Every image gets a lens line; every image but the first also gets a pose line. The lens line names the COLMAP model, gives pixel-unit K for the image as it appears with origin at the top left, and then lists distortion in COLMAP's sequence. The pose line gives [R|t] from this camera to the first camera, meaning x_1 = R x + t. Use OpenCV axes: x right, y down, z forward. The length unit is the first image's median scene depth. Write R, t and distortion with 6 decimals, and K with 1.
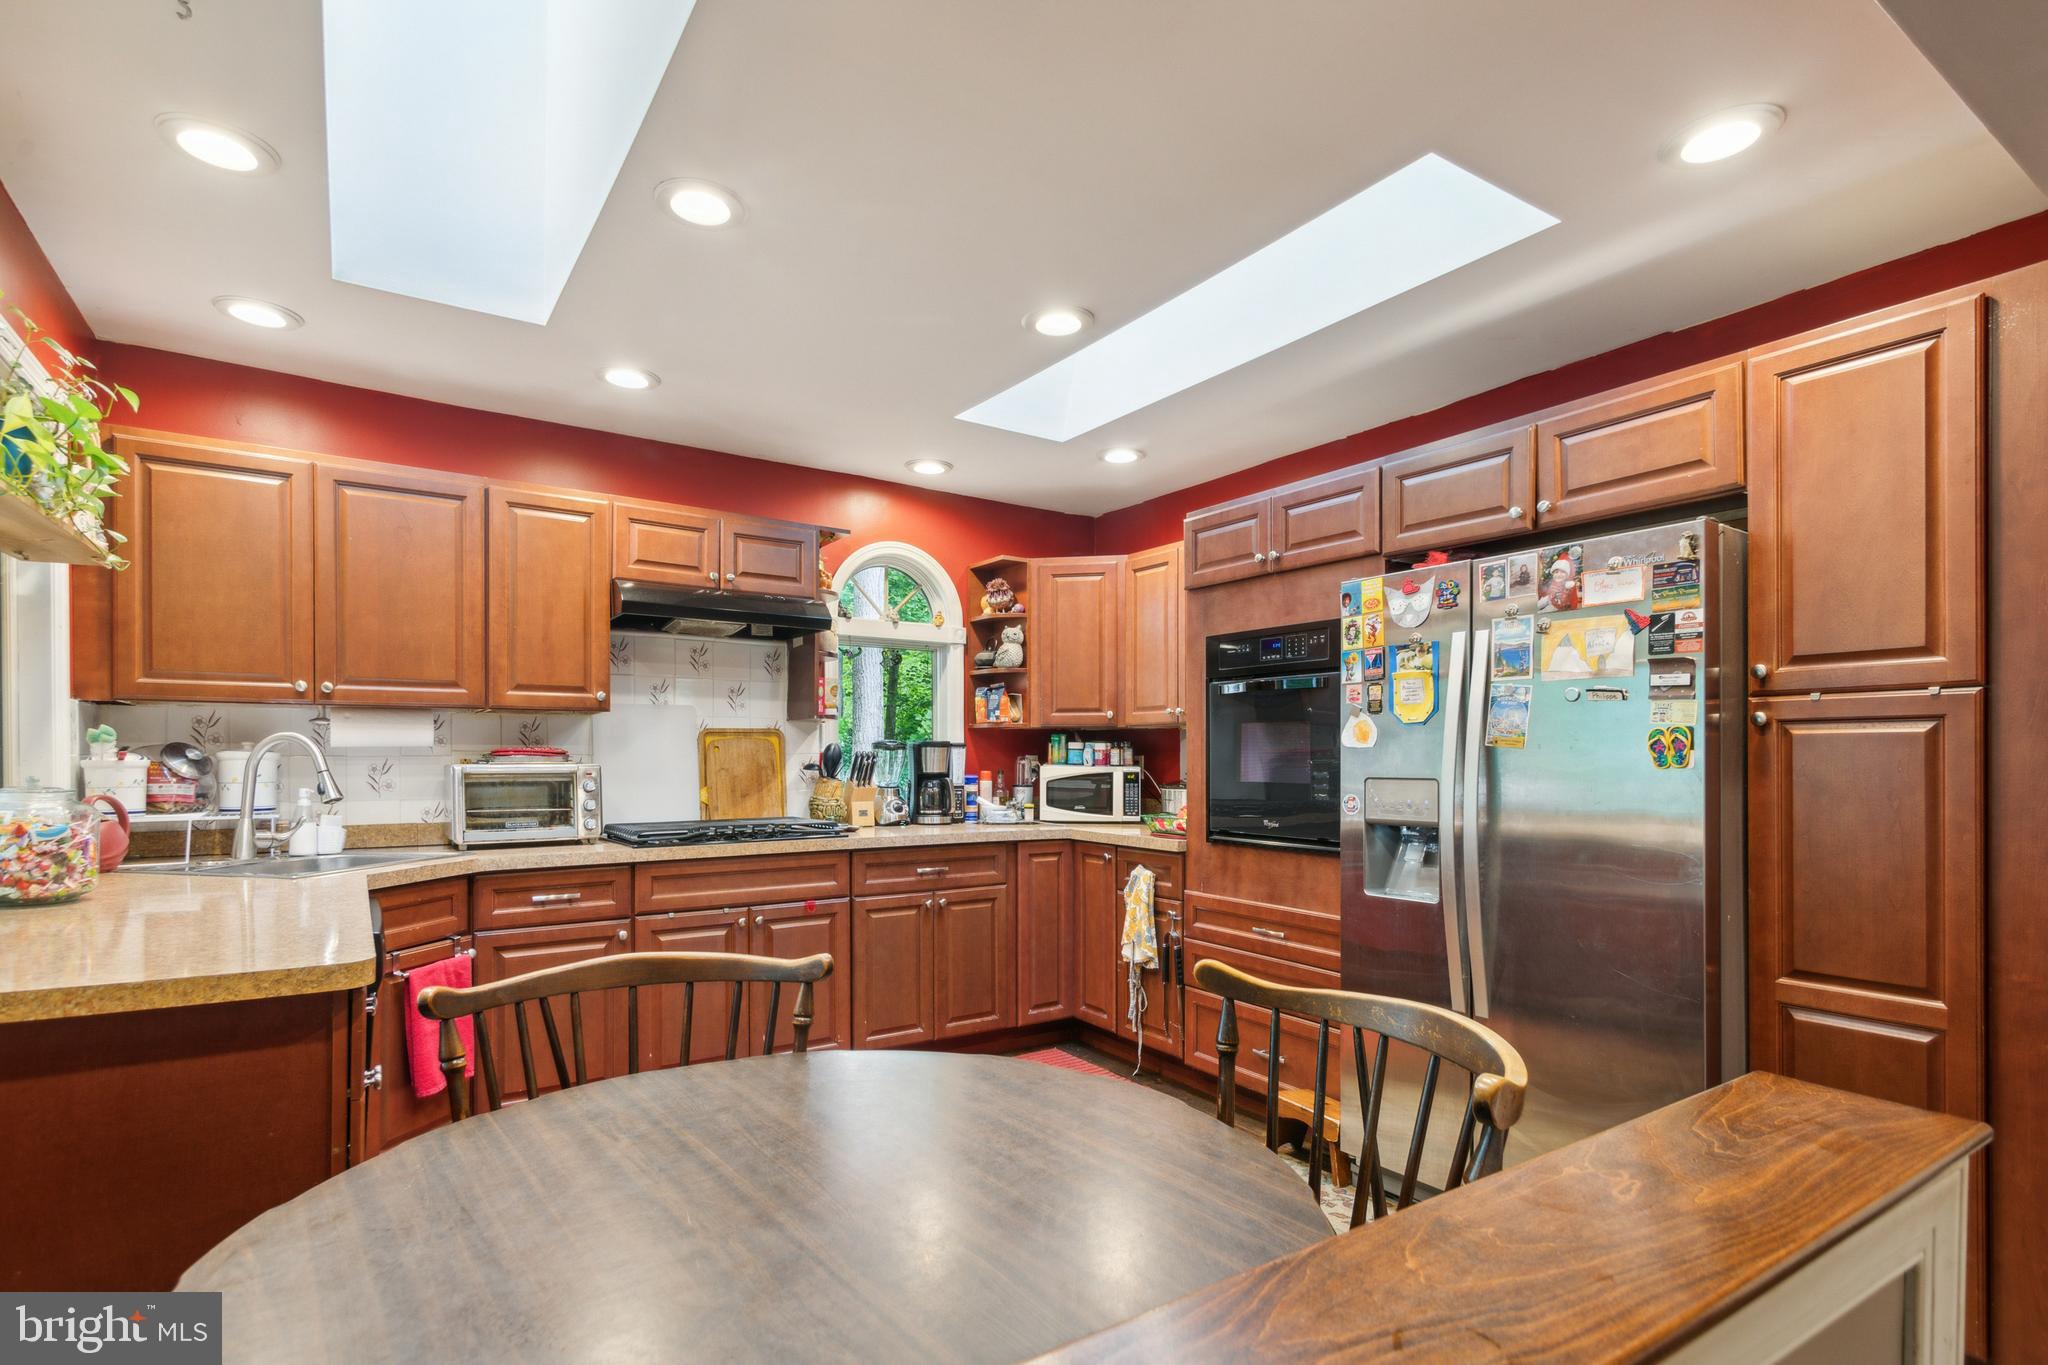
lens RADIAL K [[985.5, 0, 1028.0], [0, 985.5, 749.1], [0, 0, 1]] dist [0.017149, -0.006940]
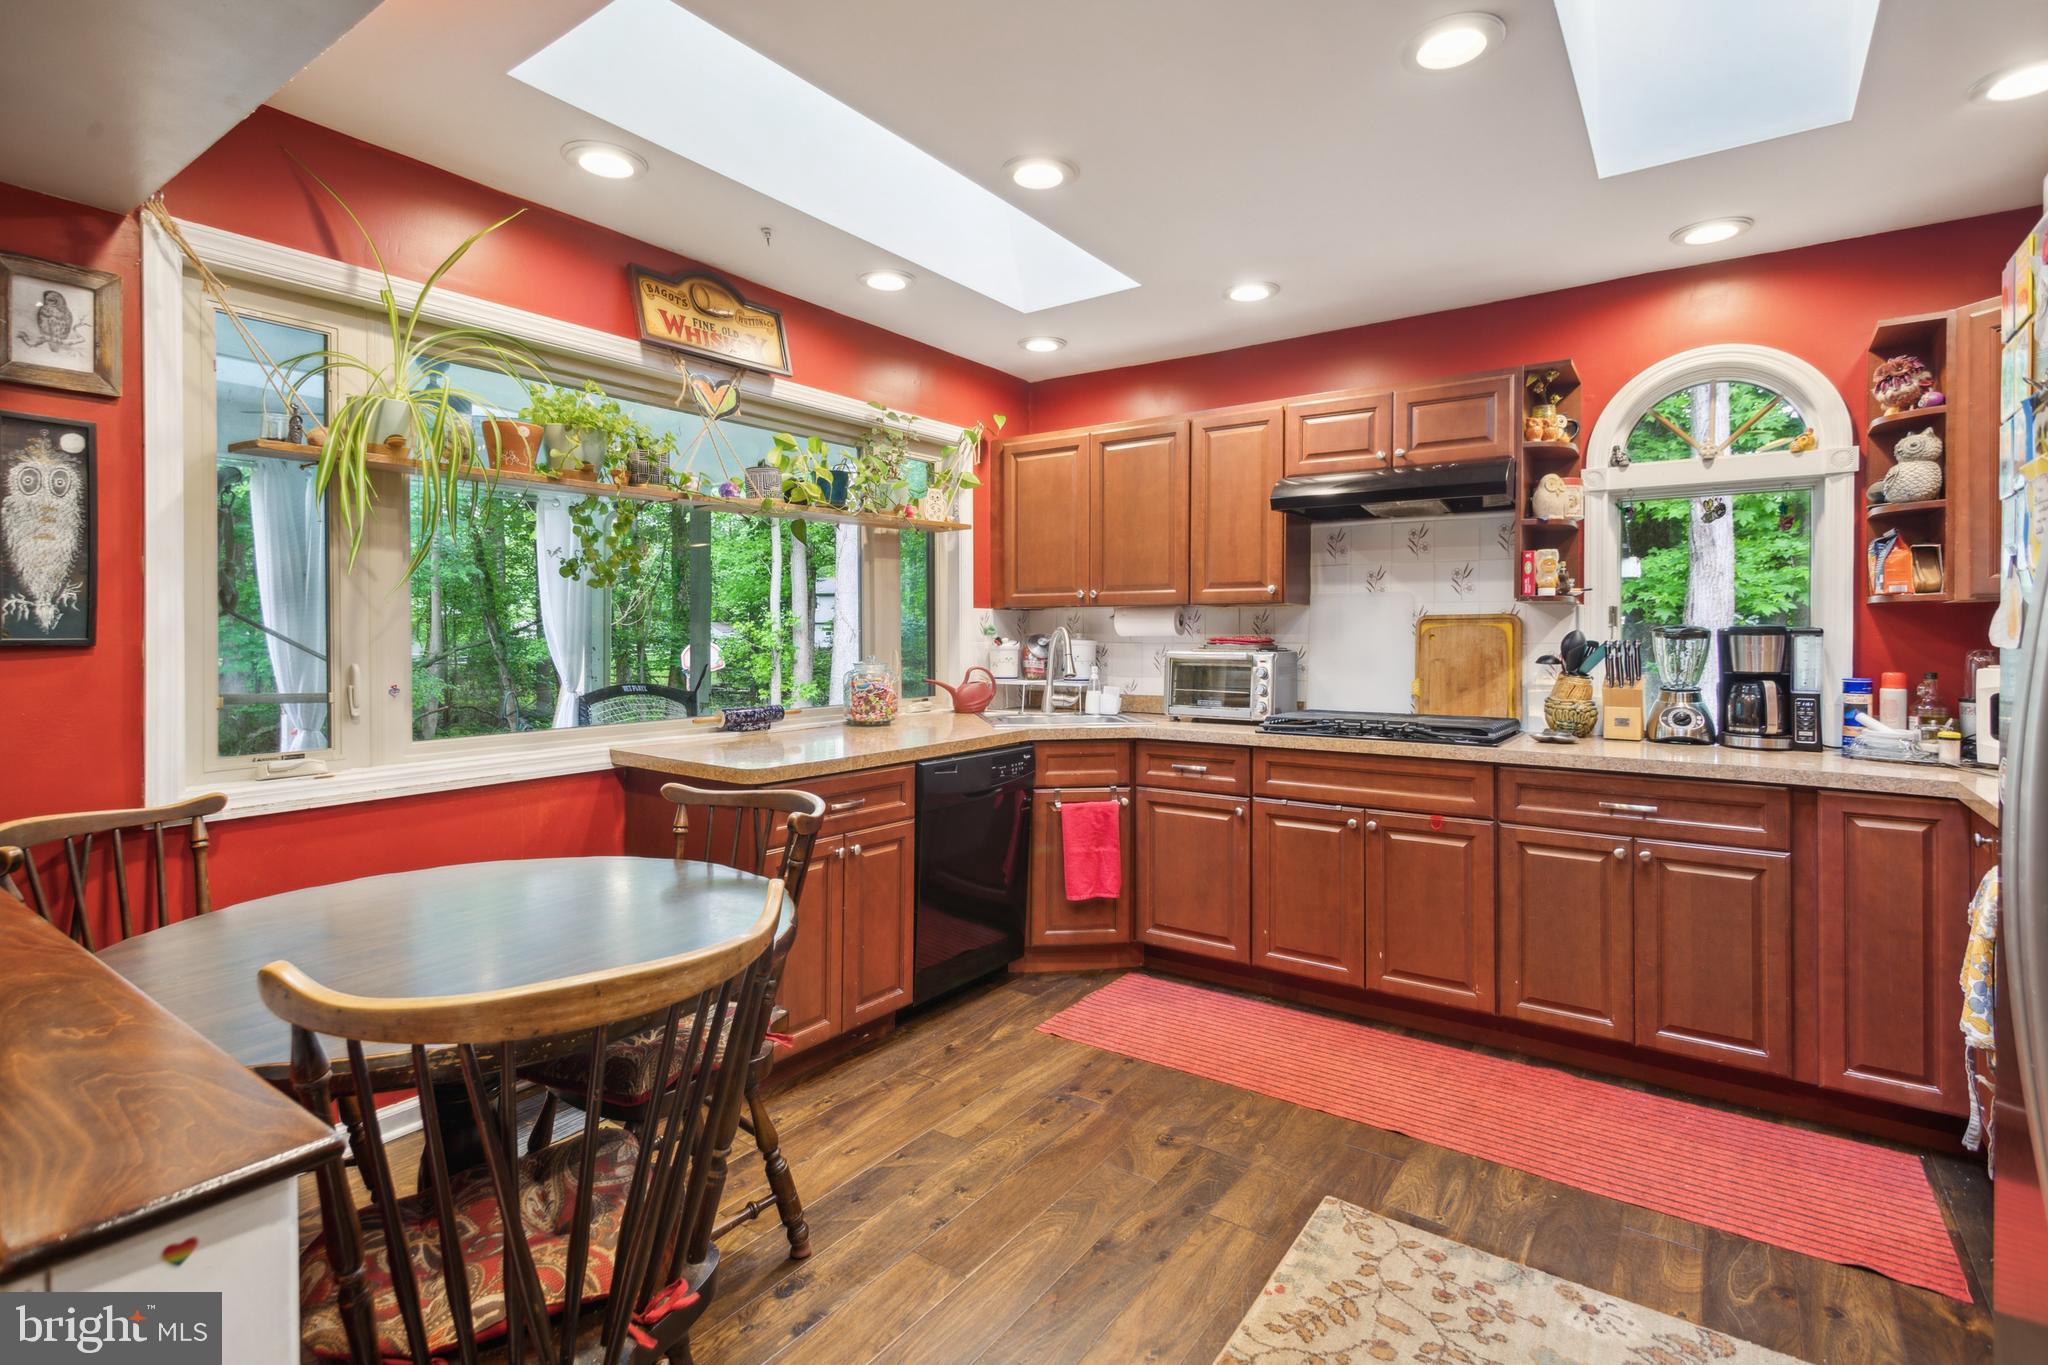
lens RADIAL K [[985.5, 0, 1021.1], [0, 985.5, 636.1], [0, 0, 1]] dist [0.017149, -0.006940]
pose [[0.342066, 0.003986, -0.939668, 0.434516], [0.006471, 0.999957, 0.006597, -0.010433], [0.939654, -0.008337, 0.342025, 0.339990]]
